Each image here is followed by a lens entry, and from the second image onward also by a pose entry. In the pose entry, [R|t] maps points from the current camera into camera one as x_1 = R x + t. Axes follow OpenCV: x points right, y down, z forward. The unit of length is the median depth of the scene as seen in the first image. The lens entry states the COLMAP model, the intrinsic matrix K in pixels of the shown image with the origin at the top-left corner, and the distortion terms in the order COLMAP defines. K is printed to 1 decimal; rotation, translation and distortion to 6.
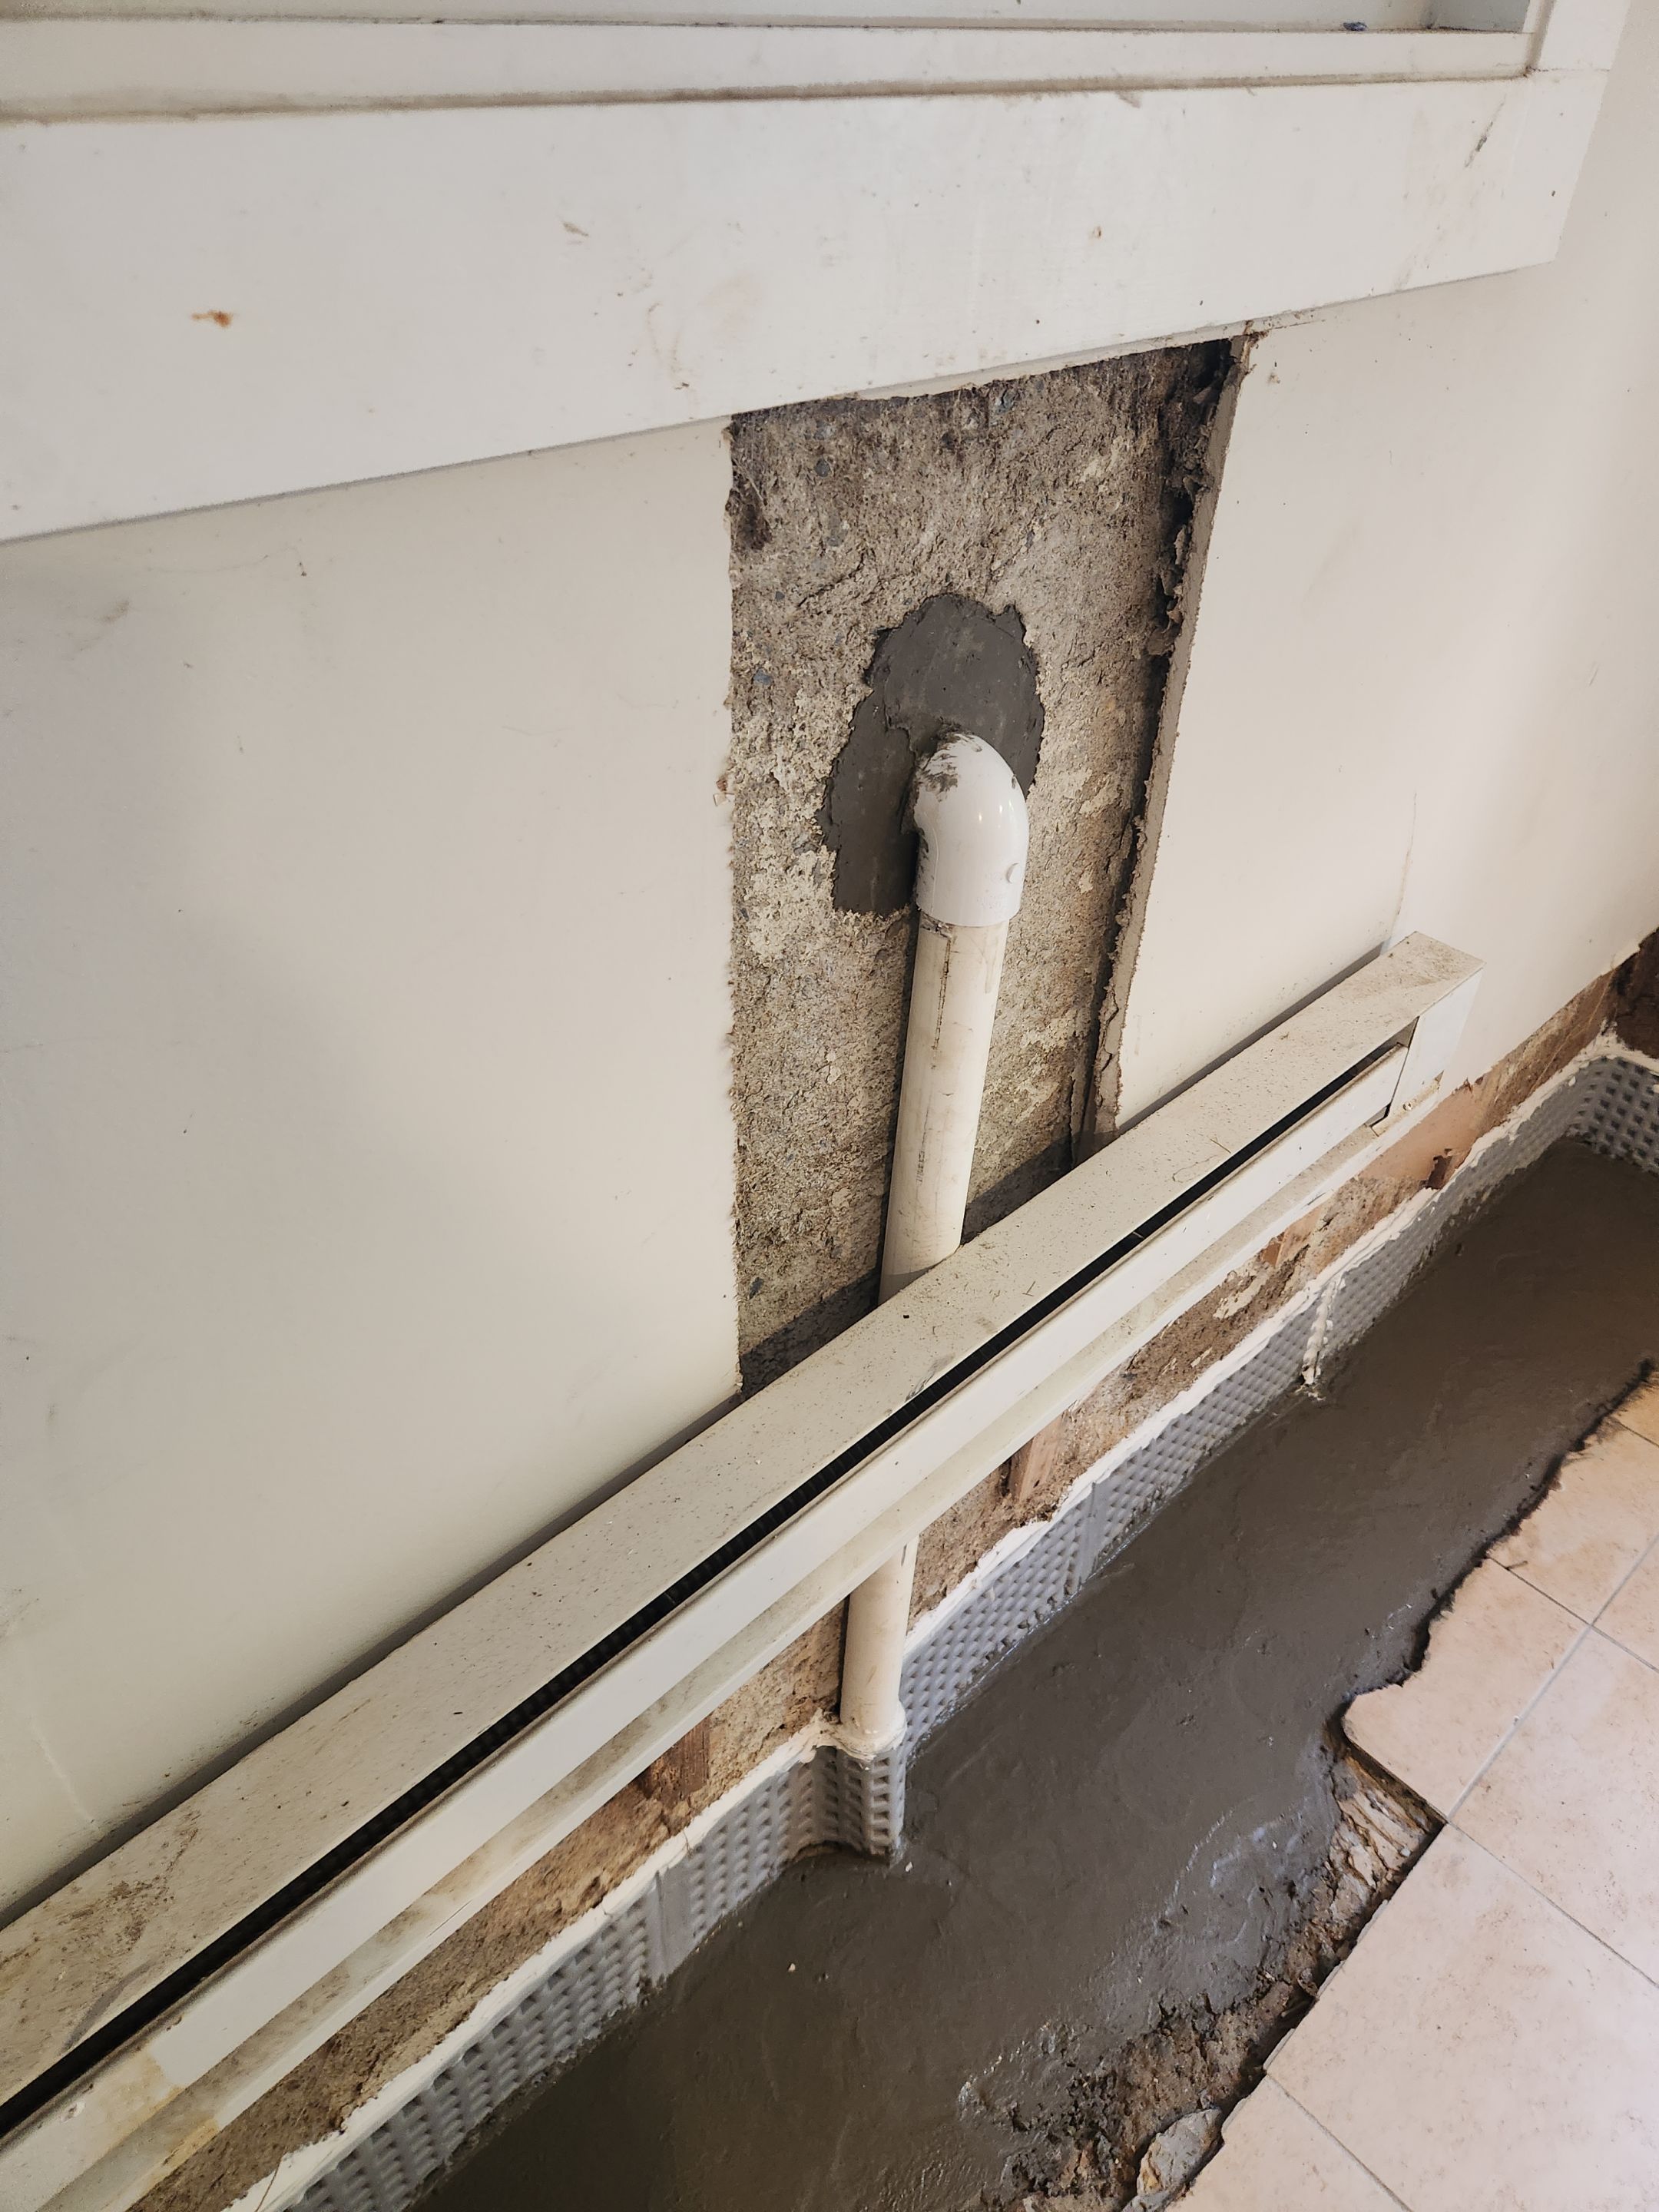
lens RADIAL K [[1495.2, 0, 890.2], [0, 1495.2, 1102.1], [0, 0, 1]] dist [0.080784, -0.060847]
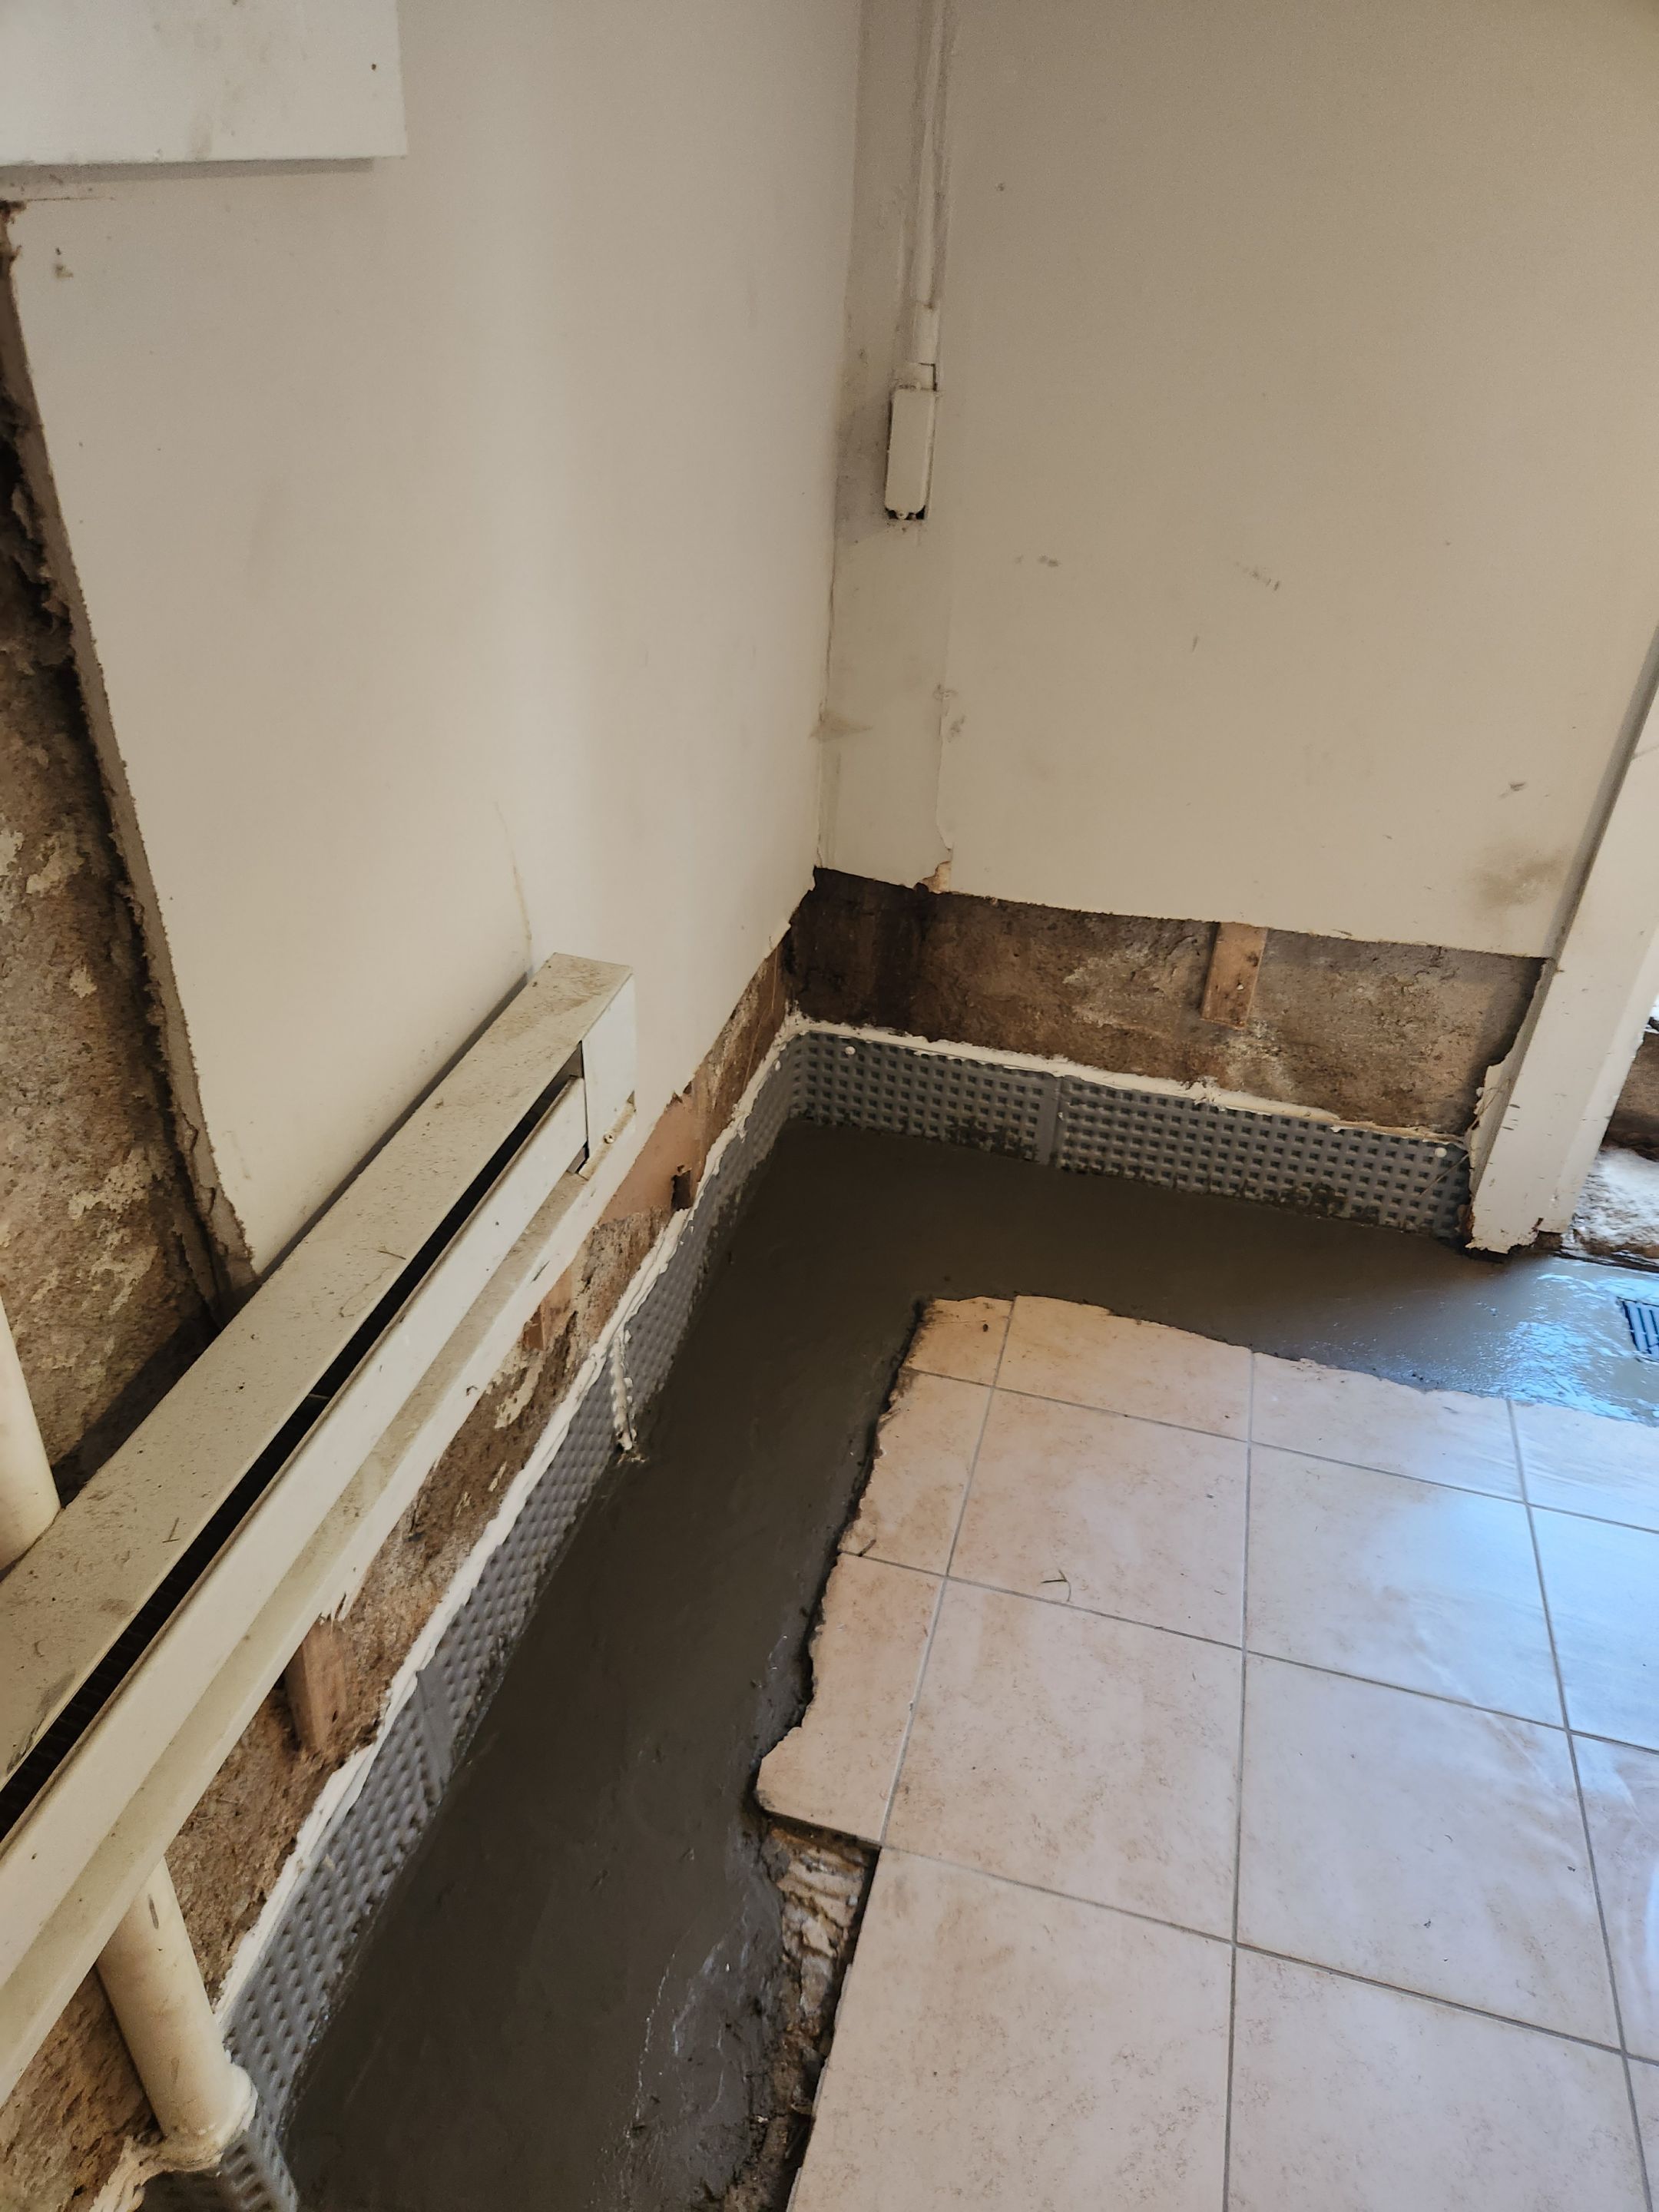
lens RADIAL K [[1495.2, 0, 824.5], [0, 1495.2, 1112.5], [0, 0, 1]] dist [0.080784, -0.060847]
pose [[0.863607, -0.285713, 0.415393, 0.072661], [0.304761, 0.952190, 0.021327, 0.006865], [-0.401627, 0.108177, 0.909392, 0.106937]]
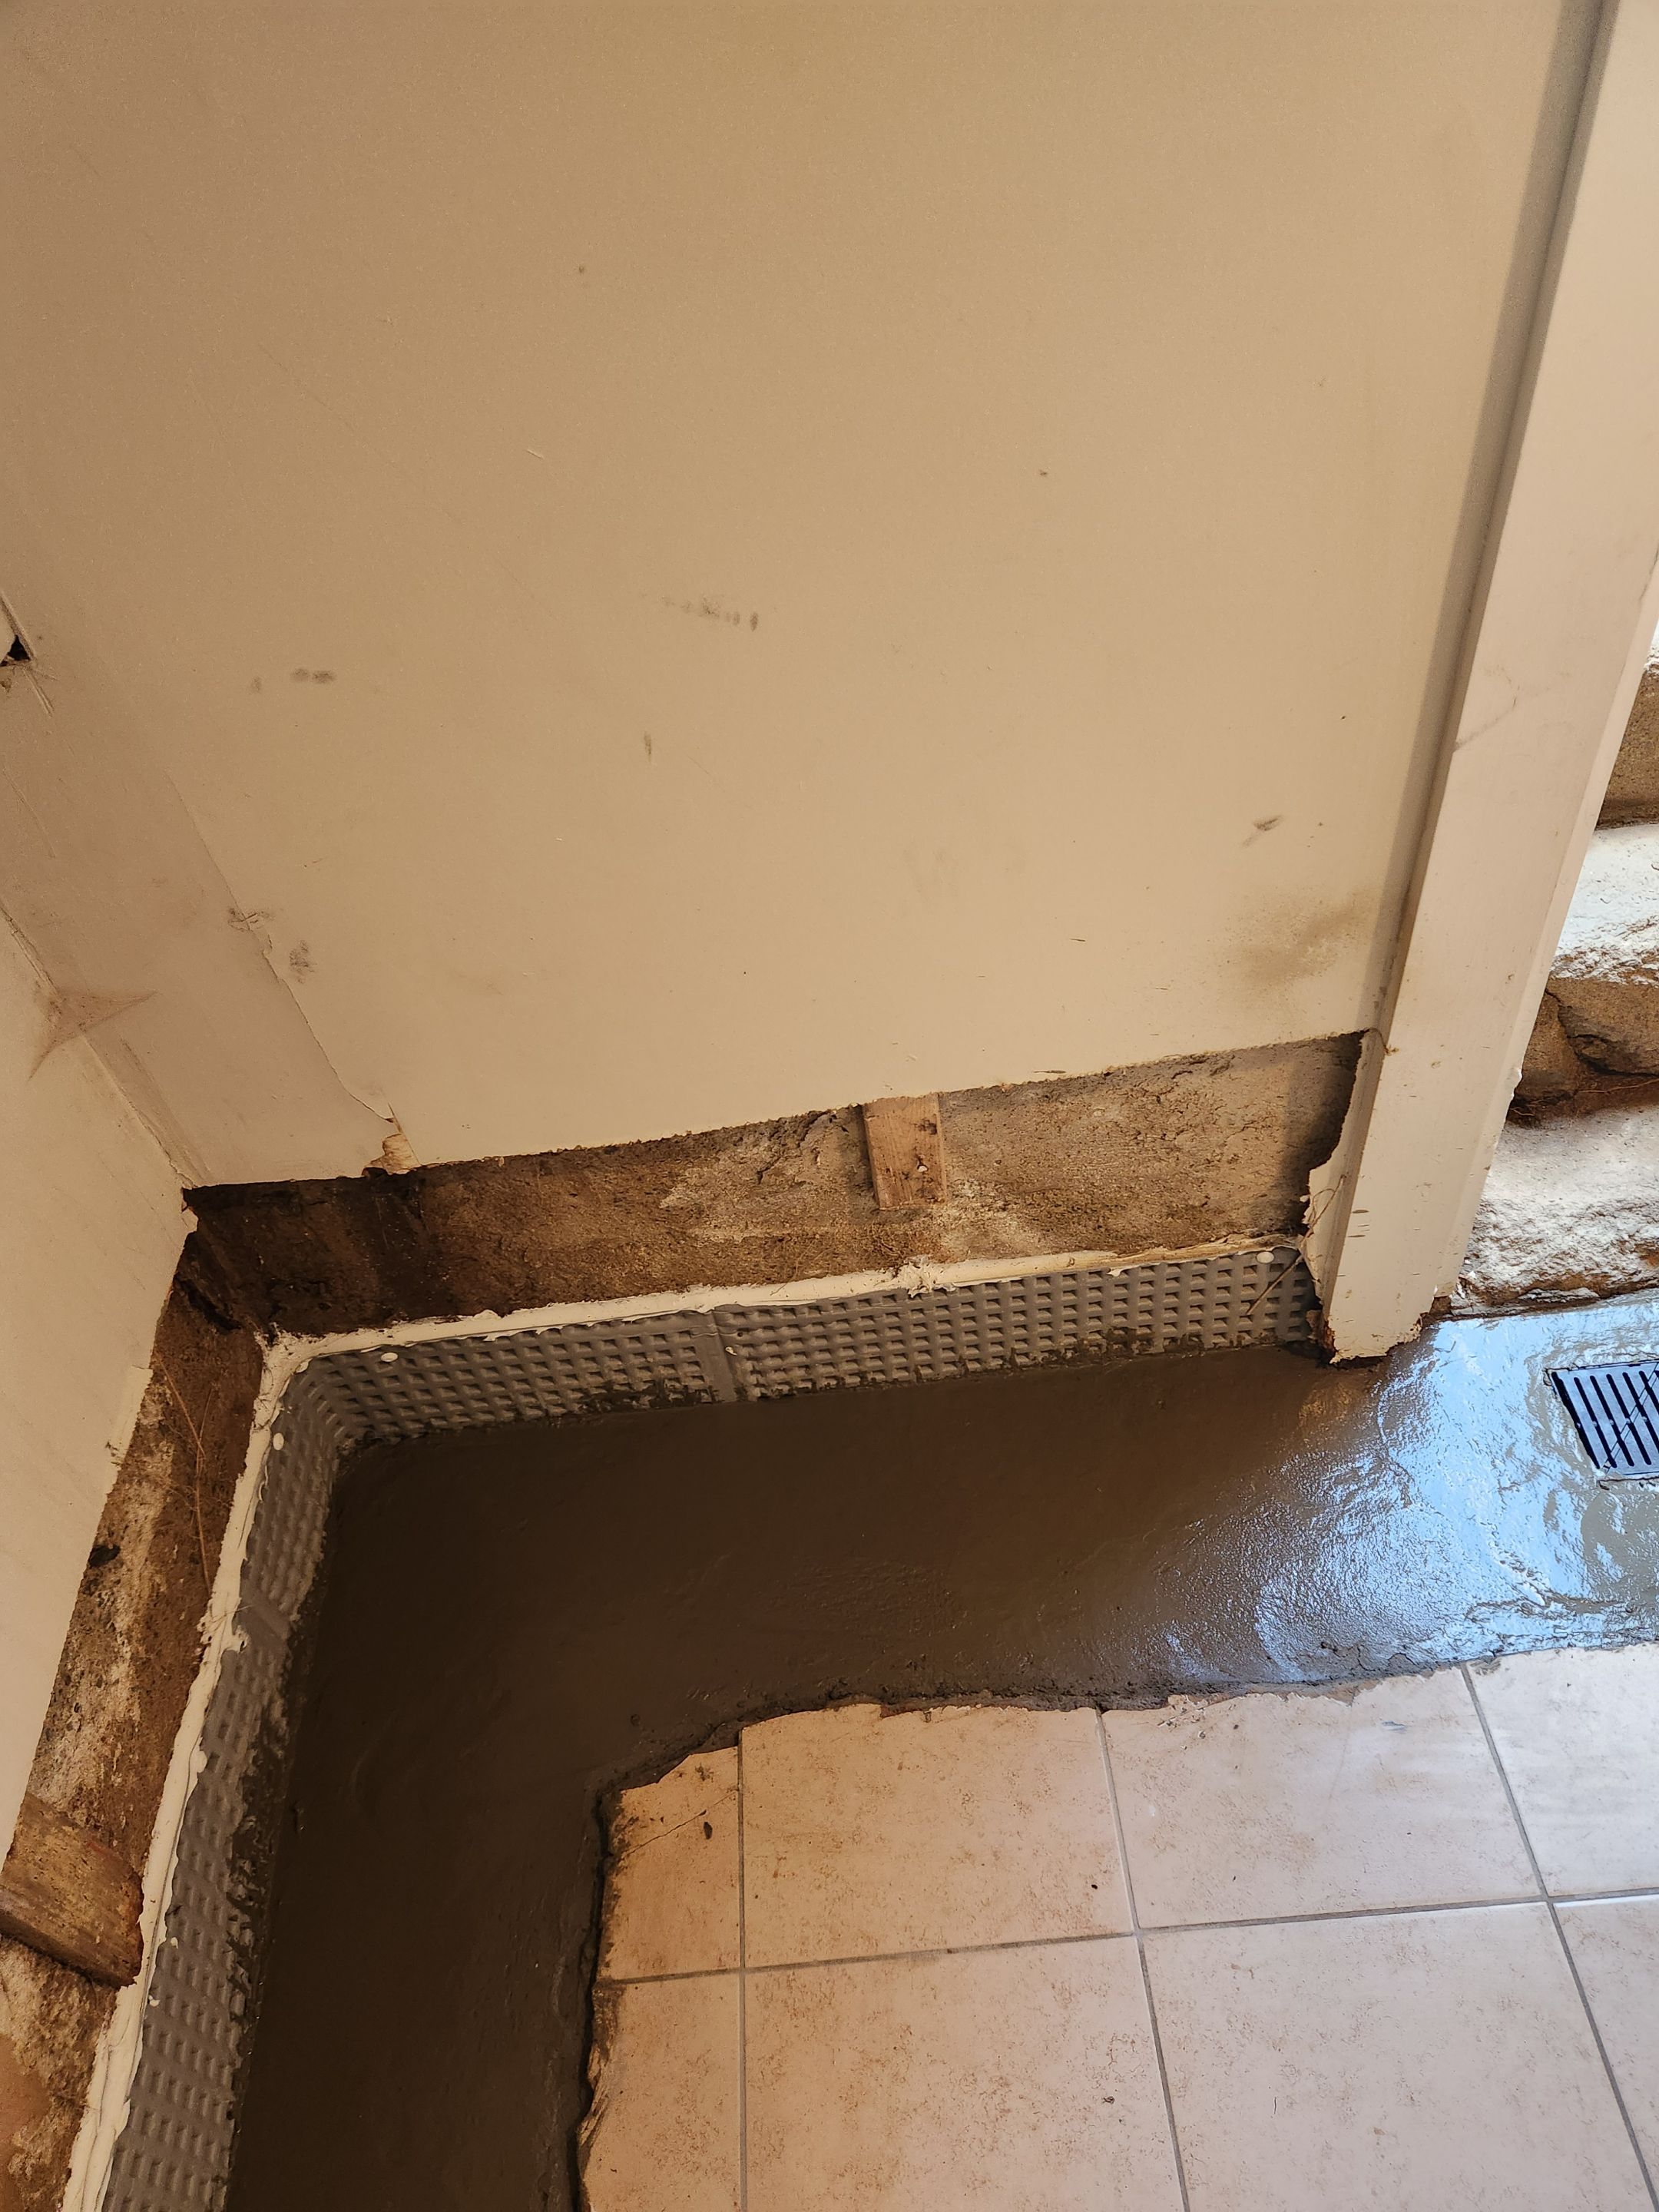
lens RADIAL K [[1495.2, 0, 830.0], [0, 1495.2, 1104.6], [0, 0, 1]] dist [0.080784, -0.060847]
pose [[0.652997, -0.634824, 0.413030, 0.656821], [0.571465, 0.770884, 0.281362, -0.264202], [-0.497014, 0.052304, 0.866165, 0.486203]]
